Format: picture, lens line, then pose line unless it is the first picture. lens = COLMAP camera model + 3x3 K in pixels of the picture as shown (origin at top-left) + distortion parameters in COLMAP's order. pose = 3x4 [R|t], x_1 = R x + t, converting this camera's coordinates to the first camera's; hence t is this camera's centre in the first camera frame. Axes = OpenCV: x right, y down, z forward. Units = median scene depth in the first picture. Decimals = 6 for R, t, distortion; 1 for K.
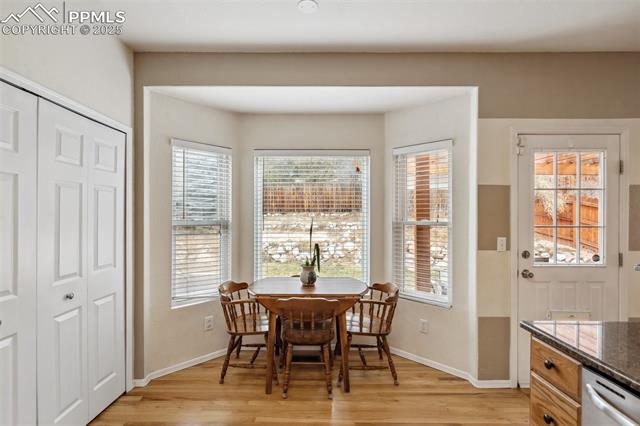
lens RADIAL K [[308.2, 0, 323.5], [0, 308.2, 215.3], [0, 0, 1]] dist [0.000411, -0.000283]
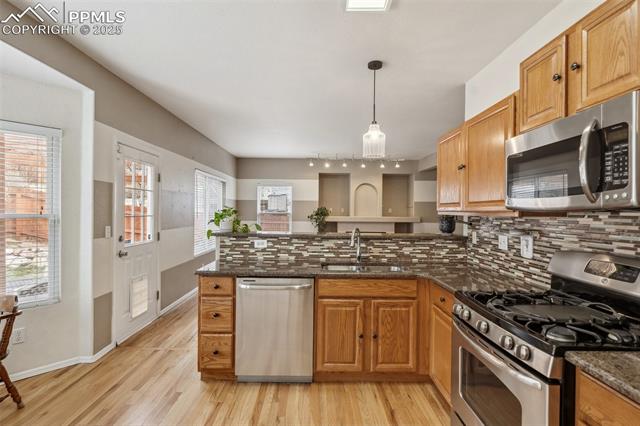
lens RADIAL K [[308.2, 0, 320.6], [0, 308.2, 212.2], [0, 0, 1]] dist [0.000411, -0.000283]
pose [[-0.026425, -0.007772, 0.999621, -0.626980], [-0.010233, 0.999919, 0.007504, 0.000043], [-0.999598, -0.010031, -0.026503, 0.210800]]
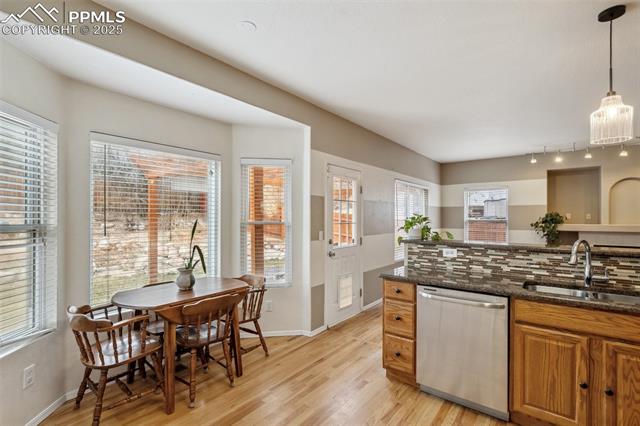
lens RADIAL K [[308.2, 0, 319.4], [0, 308.2, 217.2], [0, 0, 1]] dist [0.000411, -0.000283]
pose [[0.606359, -0.002191, 0.795188, -0.609298], [0.000922, 0.999997, 0.002053, 0.000541], [-0.795190, -0.000512, 0.606360, 0.100135]]
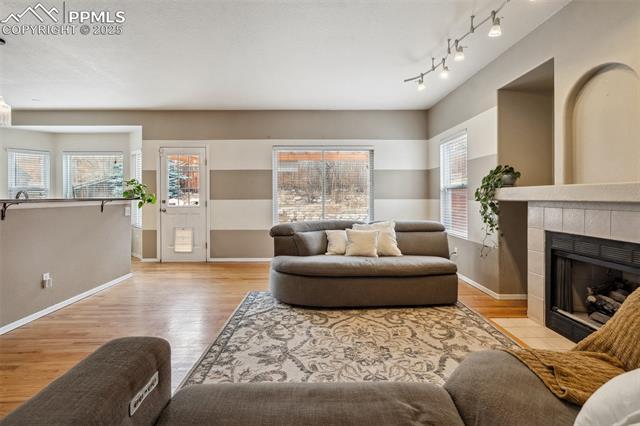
lens RADIAL K [[323.7, 0, 320.1], [0, 323.7, 201.4], [0, 0, 1]] dist [-0.000476, -0.000077]
pose [[0.999957, -0.003203, 0.008714, 1.745279], [0.003132, 0.999962, 0.008153, 0.108938], [-0.008740, -0.008126, 0.999929, -1.324228]]
